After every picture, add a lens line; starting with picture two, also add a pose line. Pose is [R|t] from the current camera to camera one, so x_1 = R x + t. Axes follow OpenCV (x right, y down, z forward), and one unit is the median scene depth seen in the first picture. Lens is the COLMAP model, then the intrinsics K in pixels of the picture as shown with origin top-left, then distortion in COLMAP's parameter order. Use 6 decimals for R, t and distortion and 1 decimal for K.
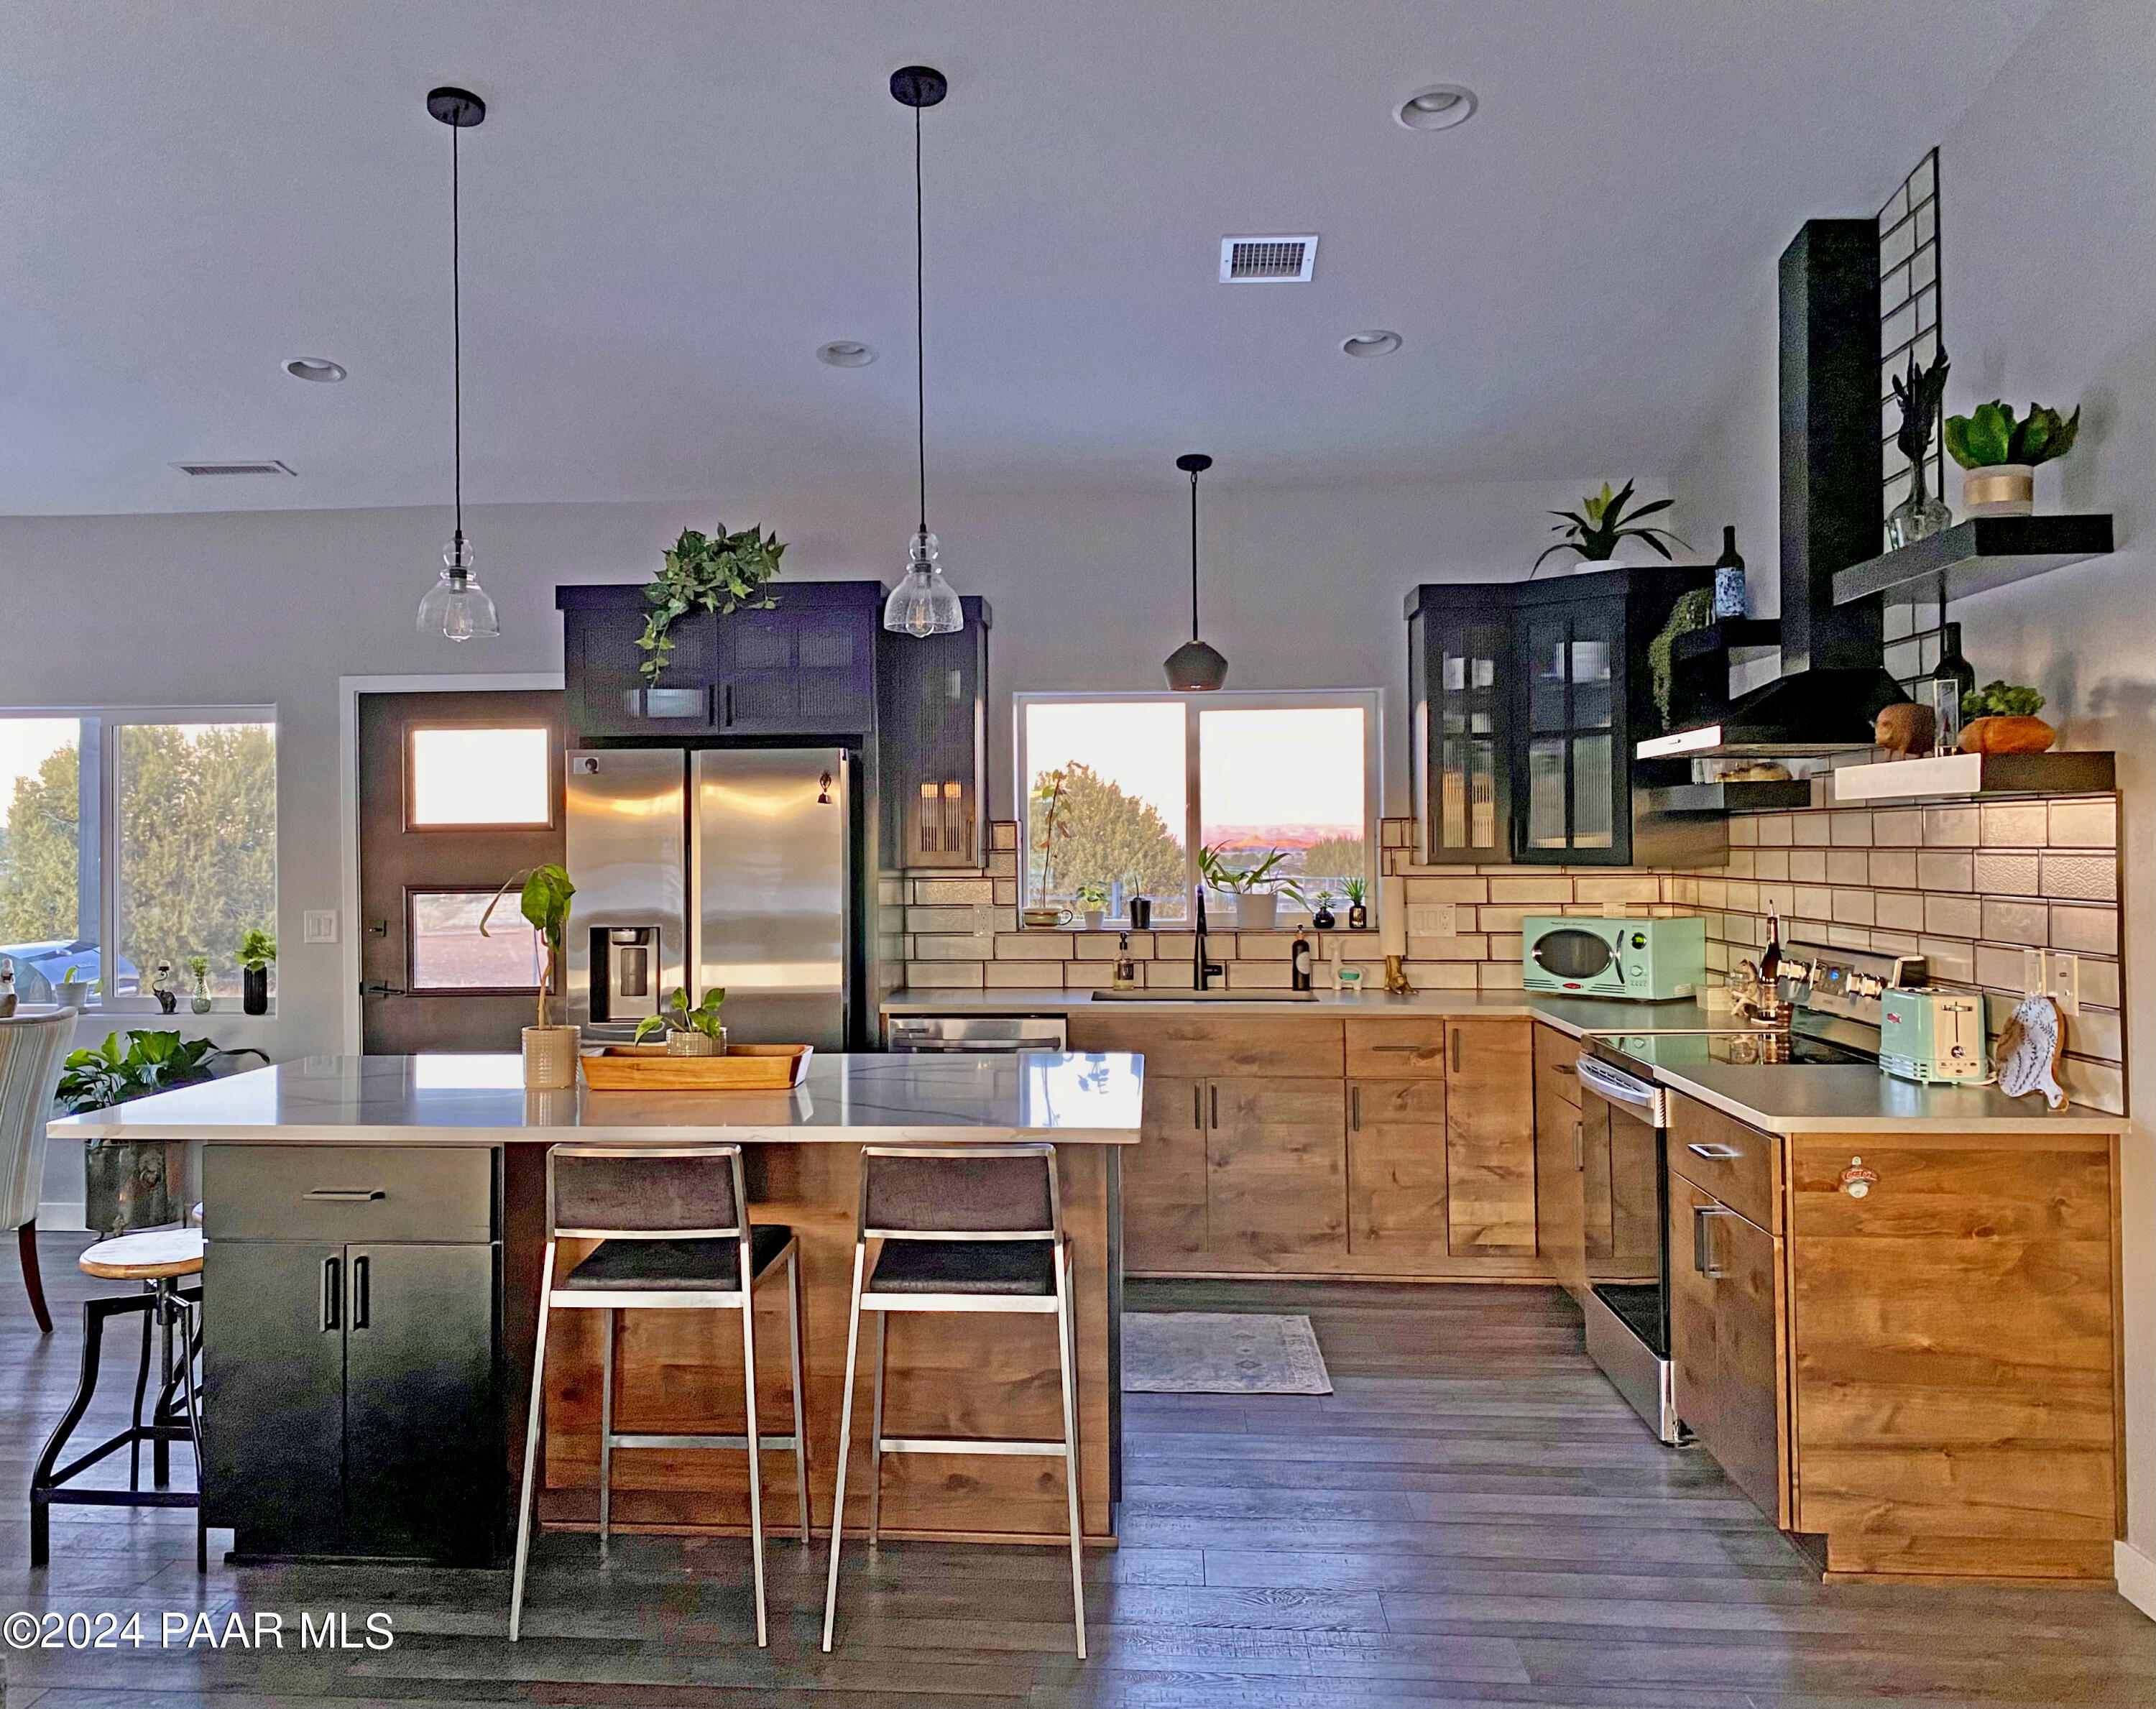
lens RADIAL K [[1760.8, 0, 1003.9], [0, 1760.8, 825.9], [0, 0, 1]] dist [-0.000814, 0.018021]
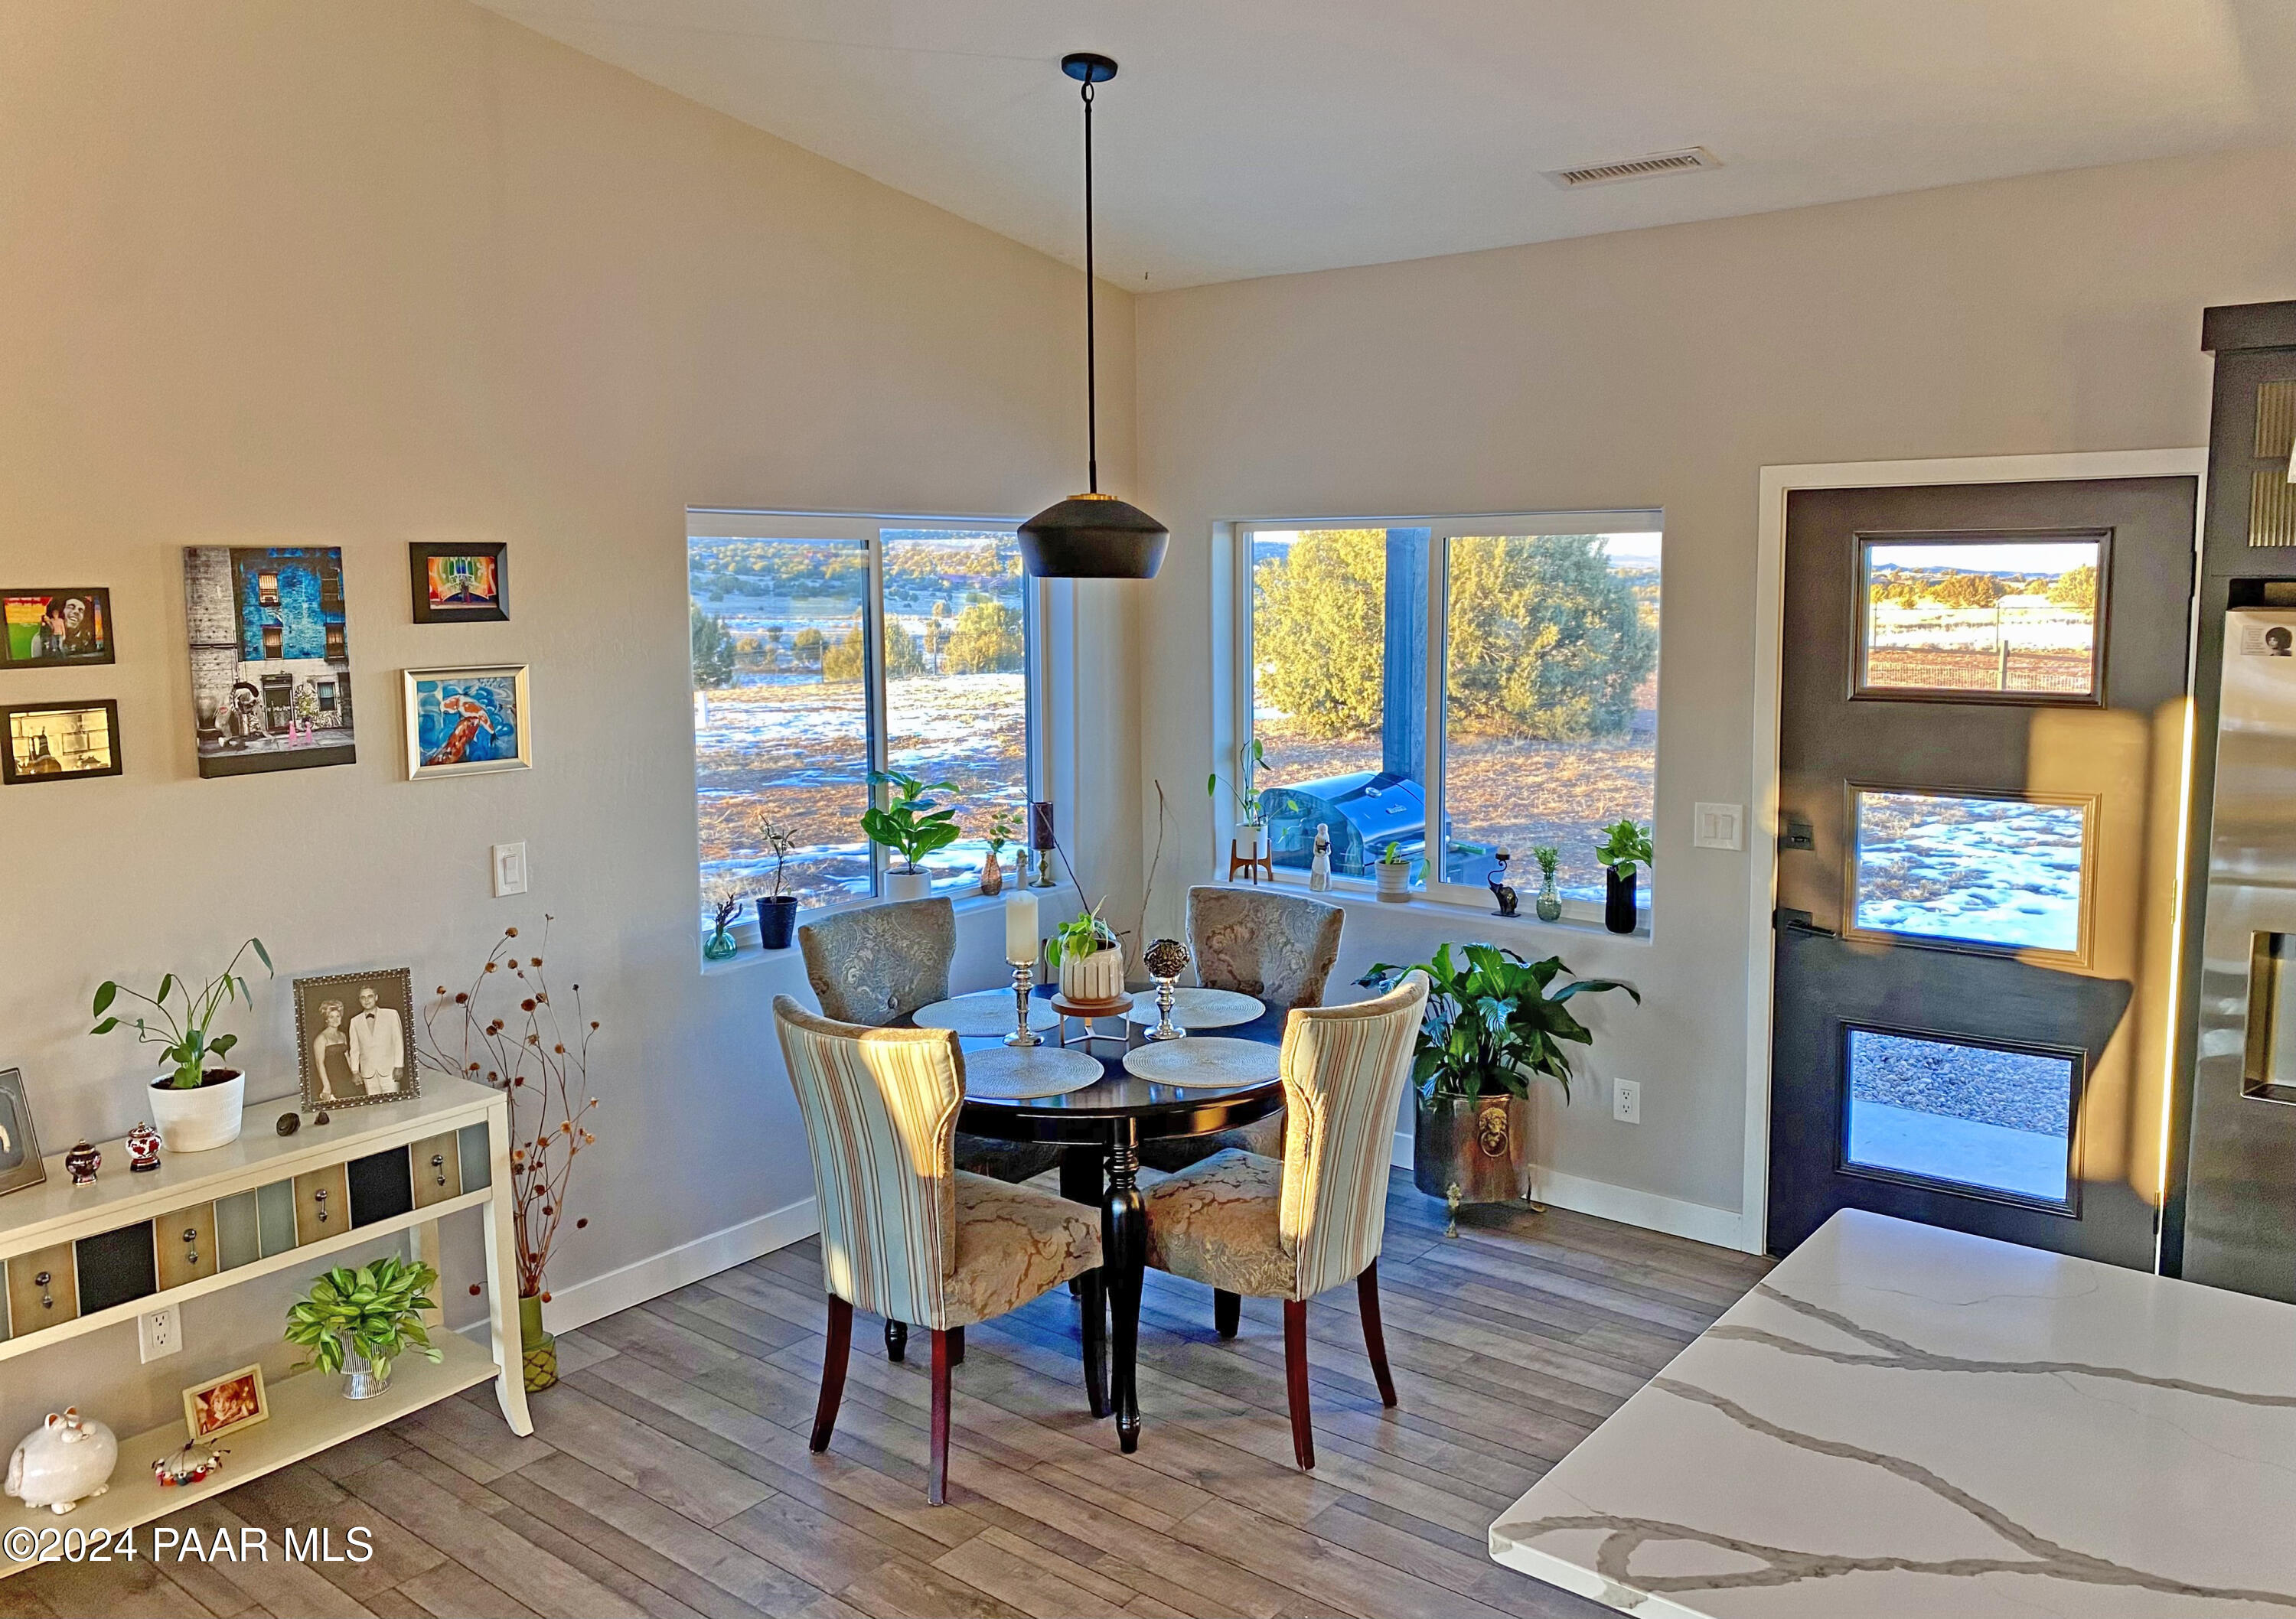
lens RADIAL K [[1777.6, 0, 1129.0], [0, 1777.6, 801.4], [0, 0, 1]] dist [0.006027, -0.009110]
pose [[0.826342, 0.072894, -0.558431, -0.222126], [0.010074, 0.989516, 0.144072, -0.069821], [0.563079, -0.124678, 0.816944, 0.341413]]
